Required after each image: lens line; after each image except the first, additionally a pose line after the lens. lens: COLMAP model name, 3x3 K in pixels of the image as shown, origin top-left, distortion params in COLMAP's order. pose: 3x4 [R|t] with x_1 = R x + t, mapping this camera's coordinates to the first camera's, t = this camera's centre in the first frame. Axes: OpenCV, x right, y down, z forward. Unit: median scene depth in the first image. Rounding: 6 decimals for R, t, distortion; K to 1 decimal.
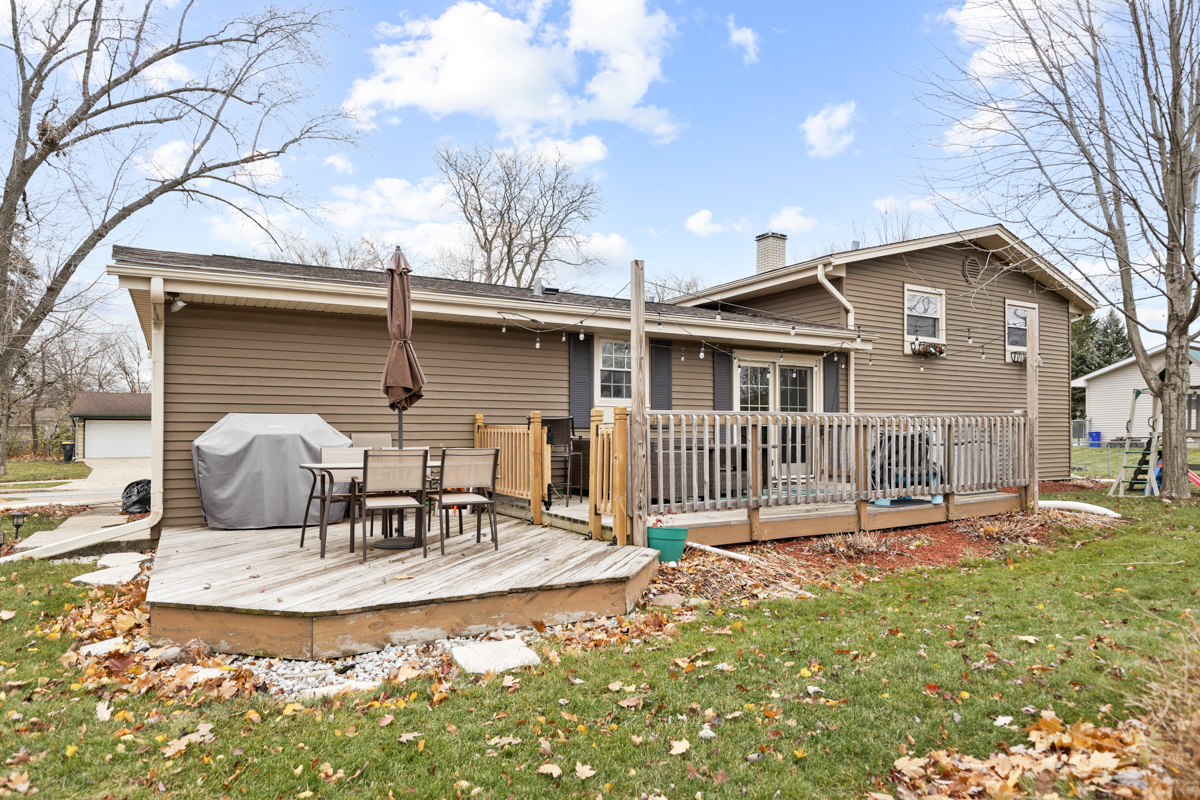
lens RADIAL K [[738.6, 0, 612.7], [0, 738.6, 415.7], [0, 0, 1]] dist [-0.000425, -0.001971]
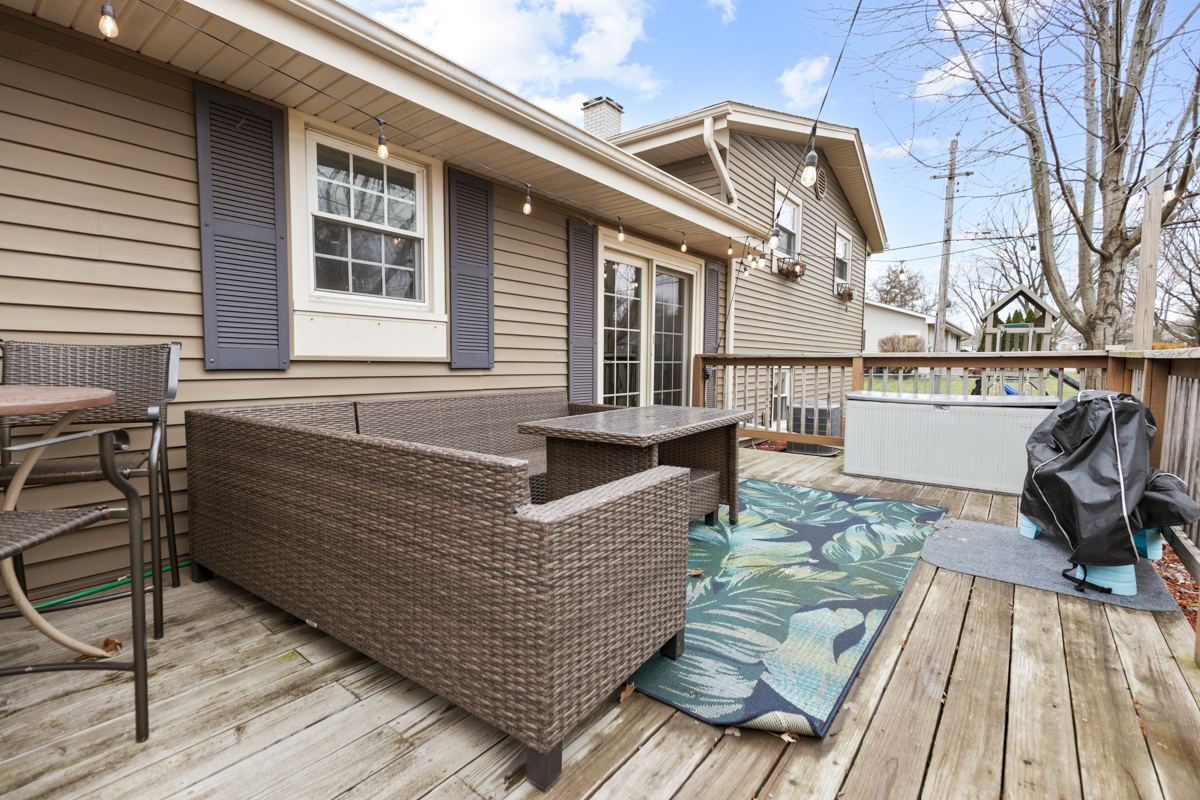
lens RADIAL K [[544.1, 0, 603.1], [0, 544.1, 394.1], [0, 0, 1]] dist [0.002357, 0.000233]
pose [[0.934768, -0.010653, 0.355100, 0.022925], [-0.020222, 0.996334, 0.083124, 0.002918], [-0.354684, -0.084883, 0.931125, 0.691554]]
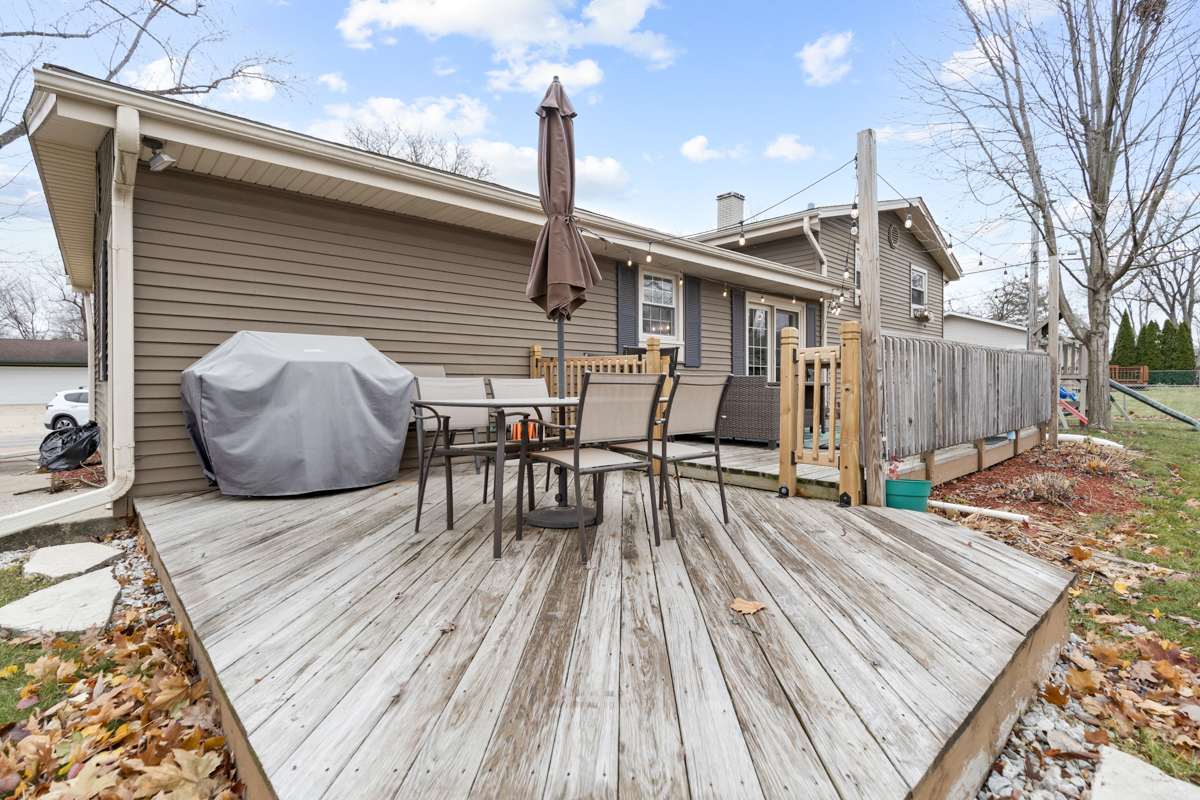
lens RADIAL K [[576.3, 0, 605.1], [0, 576.3, 382.9], [0, 0, 1]] dist [0.002368, 0.001619]
pose [[0.977216, 0.000576, 0.212246, -0.223825], [-0.005472, 0.999732, 0.022481, 0.023275], [-0.212177, -0.023130, 0.976958, 0.294668]]
